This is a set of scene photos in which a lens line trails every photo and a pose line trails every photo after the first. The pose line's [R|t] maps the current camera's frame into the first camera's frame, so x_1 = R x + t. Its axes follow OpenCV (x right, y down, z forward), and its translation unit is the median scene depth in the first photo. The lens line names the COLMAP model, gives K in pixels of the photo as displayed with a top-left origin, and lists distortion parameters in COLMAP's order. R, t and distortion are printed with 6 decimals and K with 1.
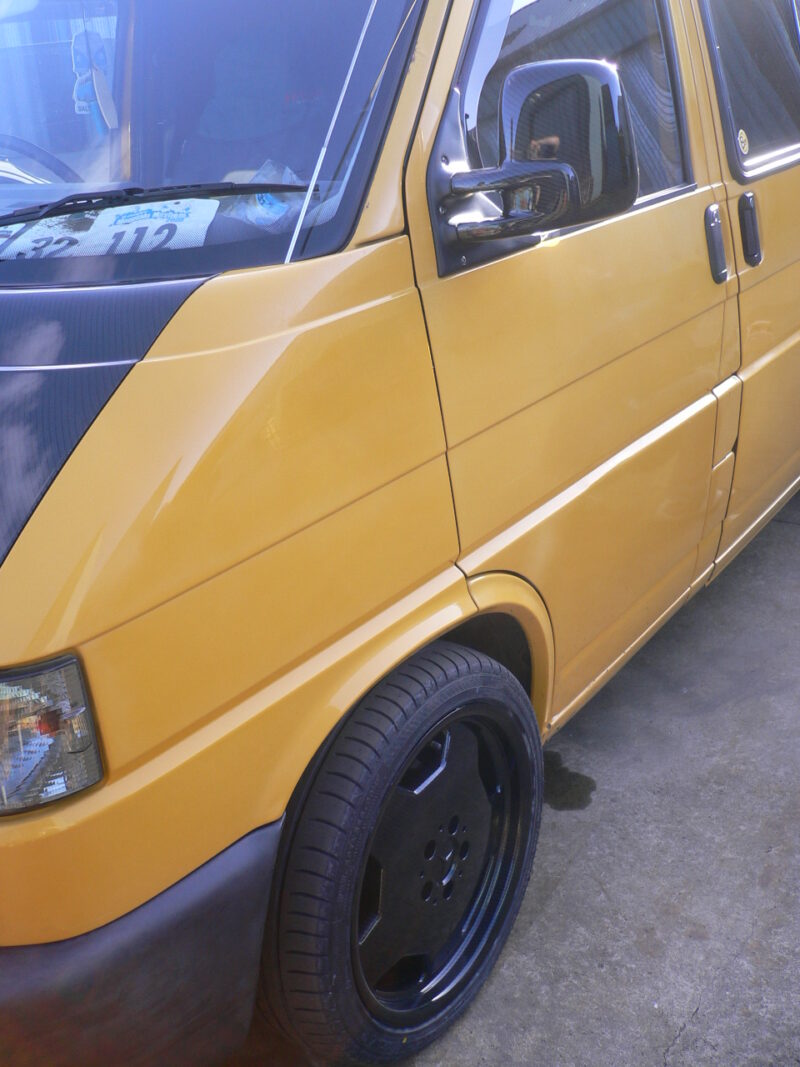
lens RADIAL K [[1147.2, 0, 400.0], [0, 1147.2, 533.5], [0, 0, 1]] dist [-0.048142, 0.007545]
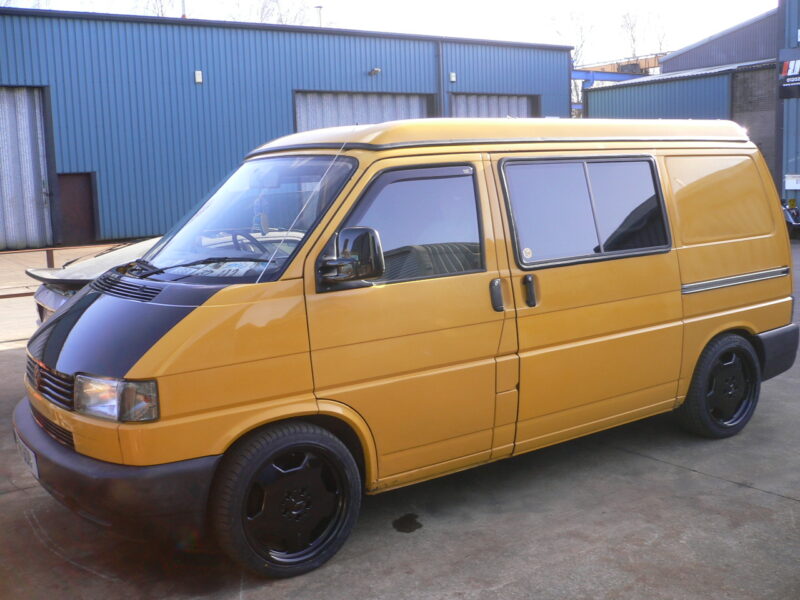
lens RADIAL K [[860.1, 0, 400.0], [0, 860.1, 300.0], [0, 0, 1]] dist [-0.048142, 0.007545]
pose [[0.936000, 0.088136, -0.340788, 0.933240], [-0.164515, 0.965434, -0.202170, 0.195444], [0.311190, 0.245296, 0.918145, -0.914661]]
